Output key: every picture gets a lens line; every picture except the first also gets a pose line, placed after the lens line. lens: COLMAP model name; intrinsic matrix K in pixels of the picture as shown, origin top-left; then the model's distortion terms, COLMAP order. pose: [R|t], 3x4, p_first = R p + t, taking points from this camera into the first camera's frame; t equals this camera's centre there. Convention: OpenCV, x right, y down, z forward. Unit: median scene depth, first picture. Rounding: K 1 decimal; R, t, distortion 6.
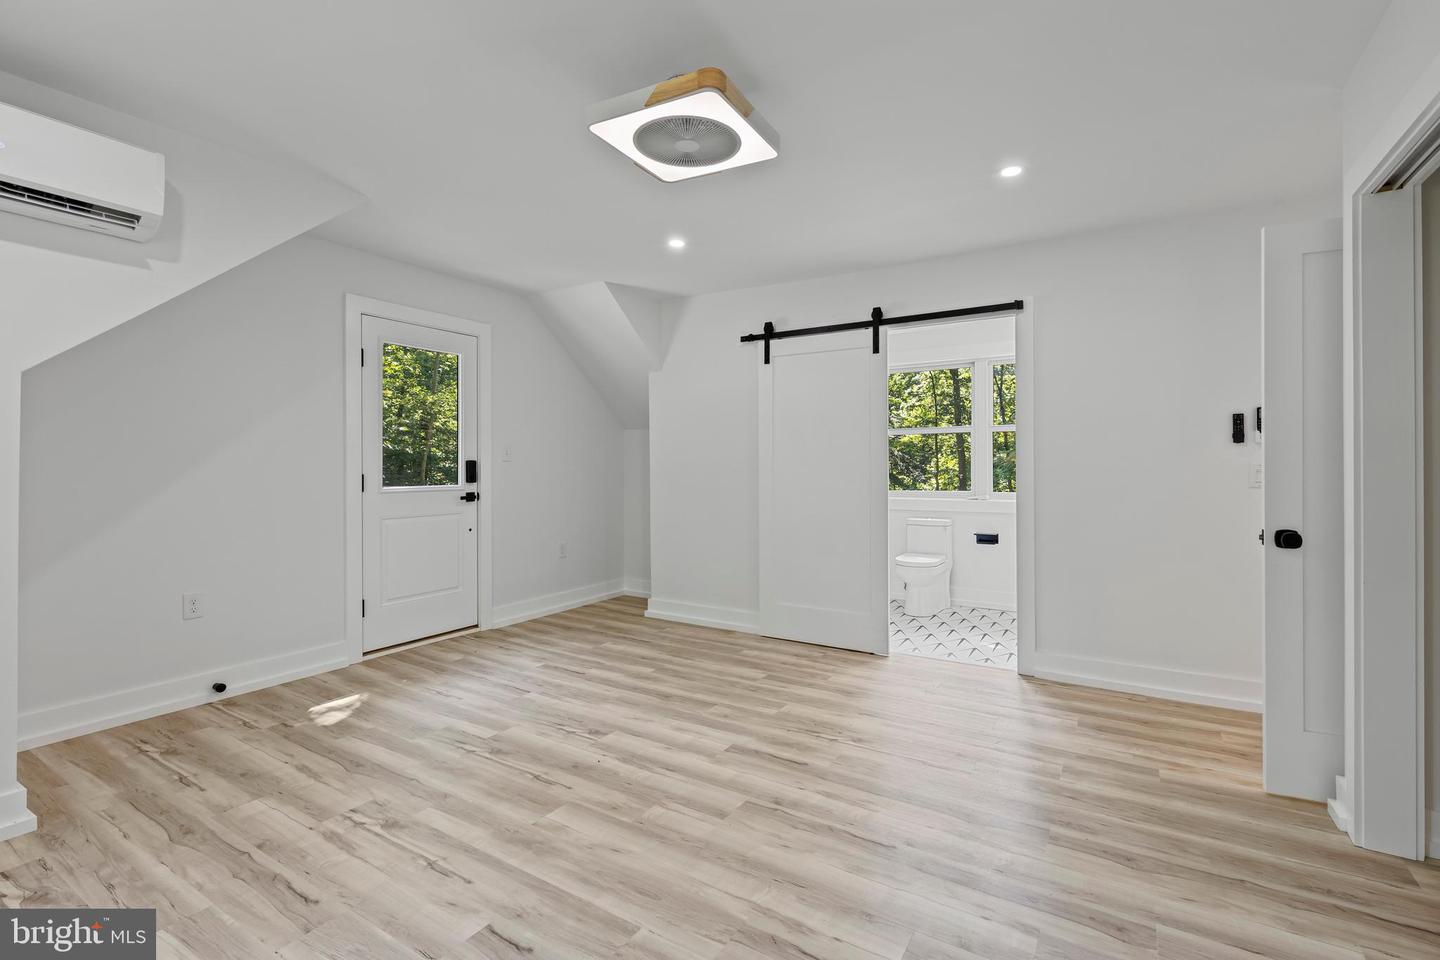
lens RADIAL K [[643.9, 0, 719.2], [0, 643.9, 476.5], [0, 0, 1]] dist [-0.000984, -0.000469]
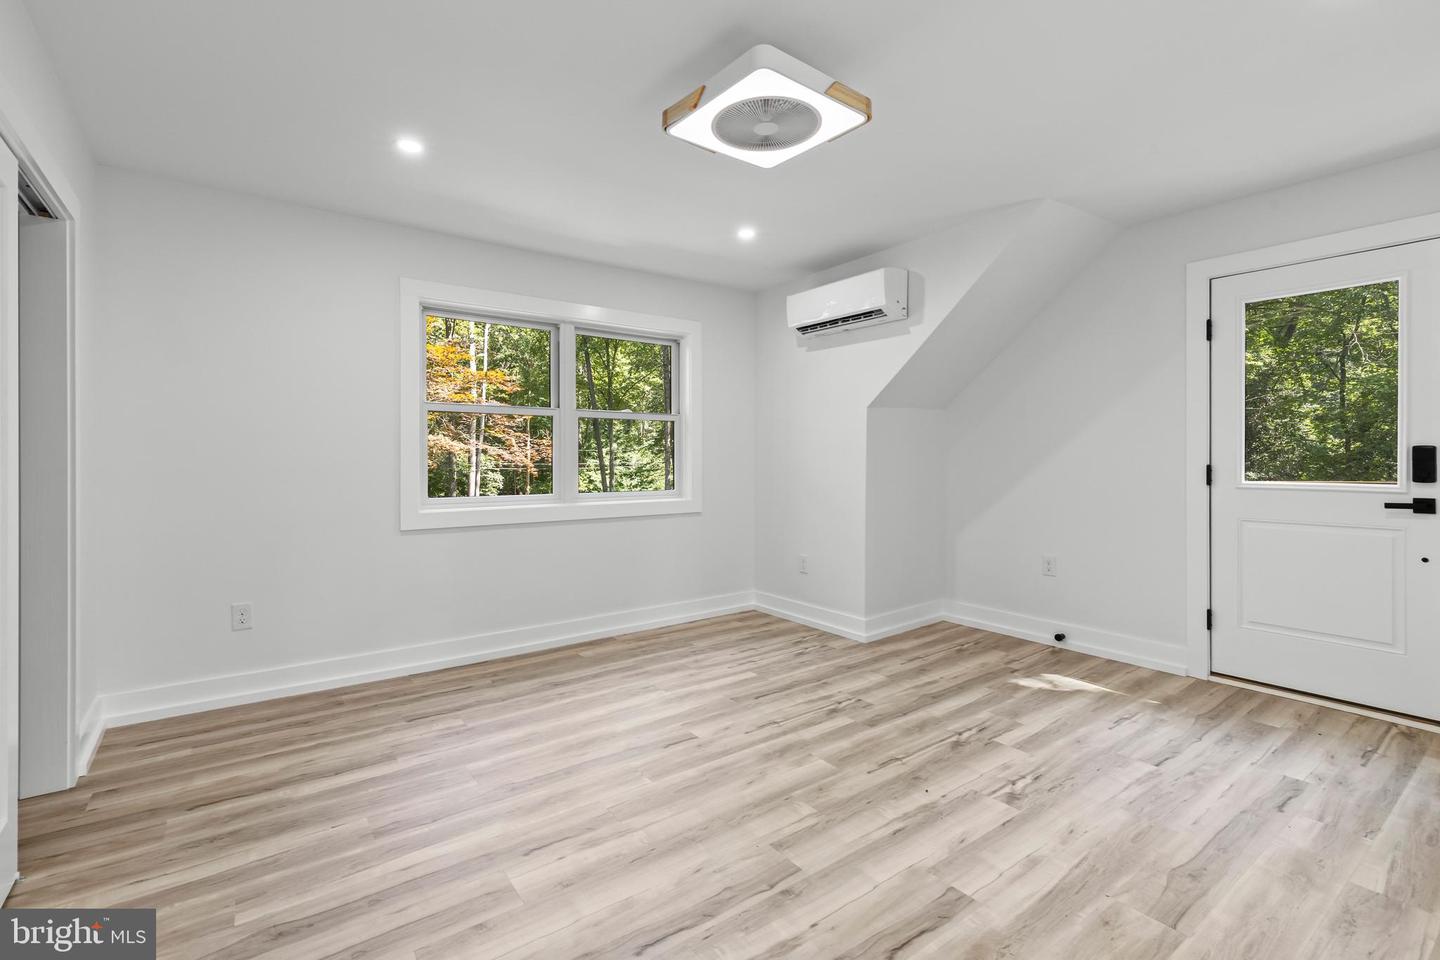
lens RADIAL K [[643.9, 0, 729.4], [0, 643.9, 473.4], [0, 0, 1]] dist [-0.000984, -0.000469]
pose [[-0.349443, 0.026091, -0.936594, 0.736732], [-0.015314, 0.999320, 0.033553, -0.017218], [0.936832, 0.026068, -0.348806, 1.067000]]
